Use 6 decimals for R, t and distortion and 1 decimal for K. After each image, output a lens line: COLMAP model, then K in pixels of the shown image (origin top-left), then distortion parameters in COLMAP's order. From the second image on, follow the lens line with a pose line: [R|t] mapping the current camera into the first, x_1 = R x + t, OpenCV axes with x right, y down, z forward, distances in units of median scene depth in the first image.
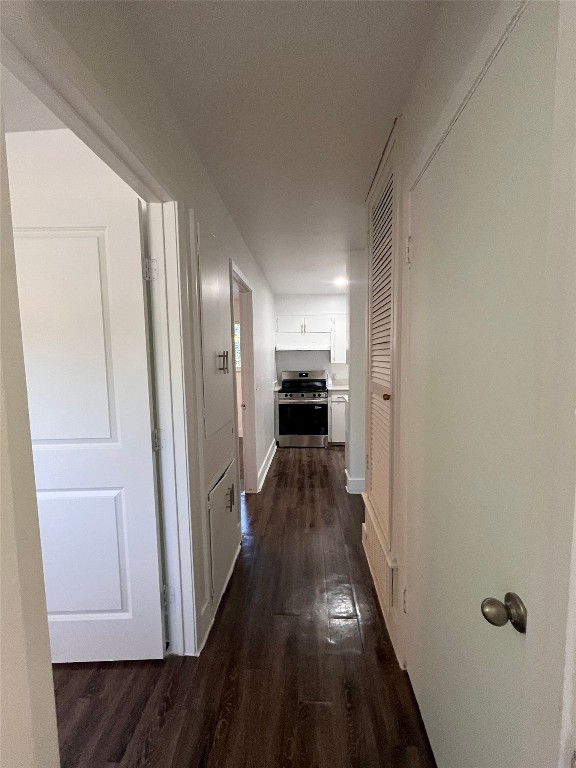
lens RADIAL K [[311.7, 0, 288.0], [0, 311.7, 384.0], [0, 0, 1]] dist [-0.000867, -0.000126]
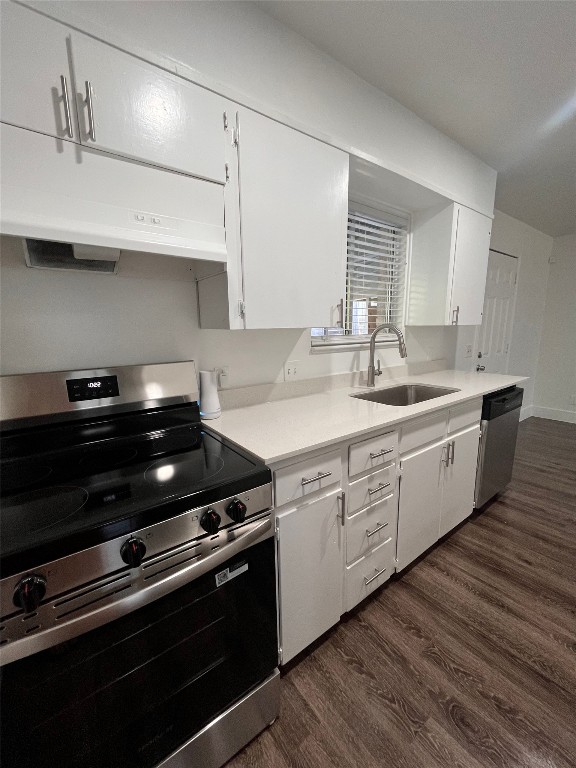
lens RADIAL K [[311.7, 0, 288.0], [0, 311.7, 384.0], [0, 0, 1]] dist [-0.000867, -0.000126]
pose [[0.757445, -0.105454, 0.644327, 0.016126], [0.048177, 0.993207, 0.105919, -0.048560], [-0.651119, -0.049186, 0.757380, 0.793887]]
